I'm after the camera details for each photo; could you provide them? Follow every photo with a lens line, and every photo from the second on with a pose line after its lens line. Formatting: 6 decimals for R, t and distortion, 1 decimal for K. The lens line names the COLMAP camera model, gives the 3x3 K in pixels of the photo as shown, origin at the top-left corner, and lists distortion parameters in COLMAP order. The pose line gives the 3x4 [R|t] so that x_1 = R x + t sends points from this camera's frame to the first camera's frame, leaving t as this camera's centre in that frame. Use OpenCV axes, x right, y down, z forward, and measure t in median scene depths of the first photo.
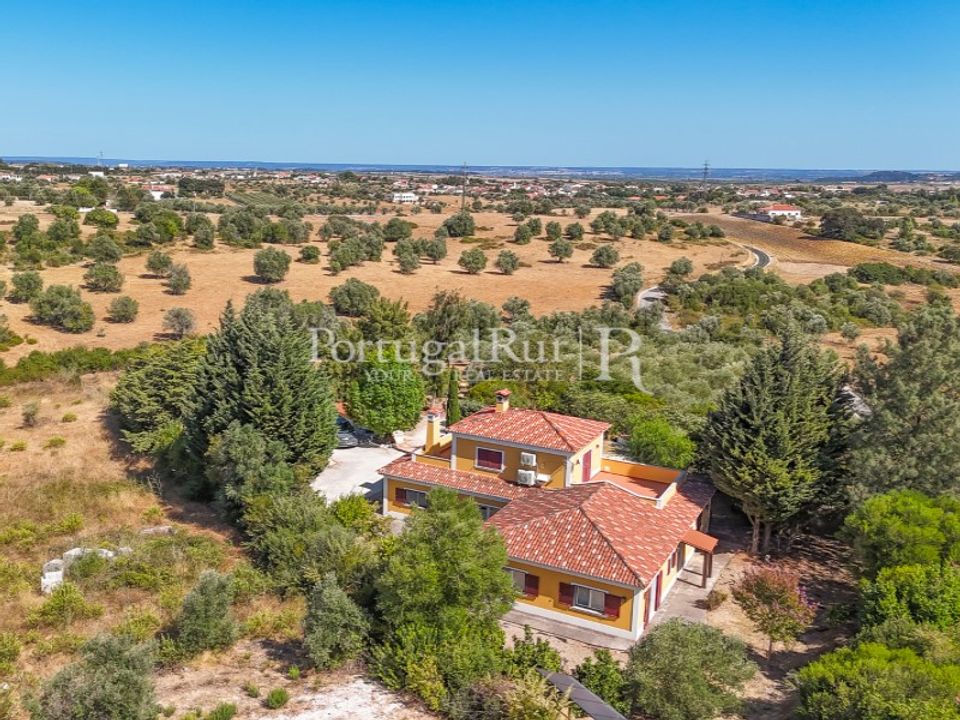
lens RADIAL K [[768.3, 0, 480.0], [0, 768.3, 360.0], [0, 0, 1]] dist [0.059806, -0.054586]
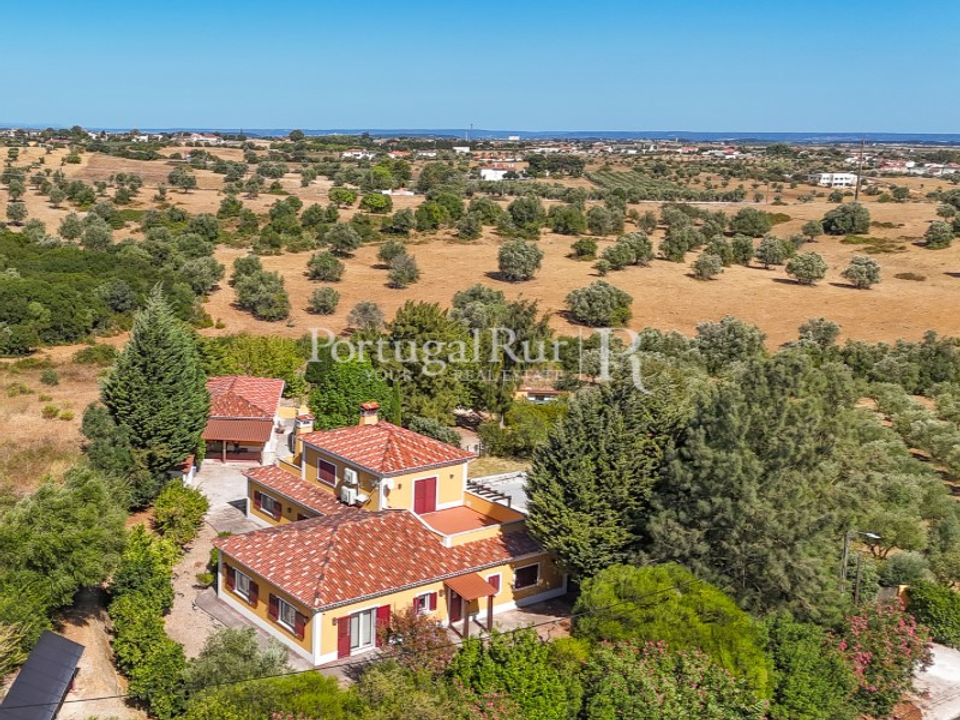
lens RADIAL K [[995.2, 0, 480.0], [0, 995.2, 360.0], [0, 0, 1]] dist [-0.013762, 0.005509]
pose [[0.906928, 0.088336, -0.411920, 0.152067], [-0.099088, 0.995067, -0.004771, -0.004556], [0.409467, 0.045144, 0.911208, -0.008883]]
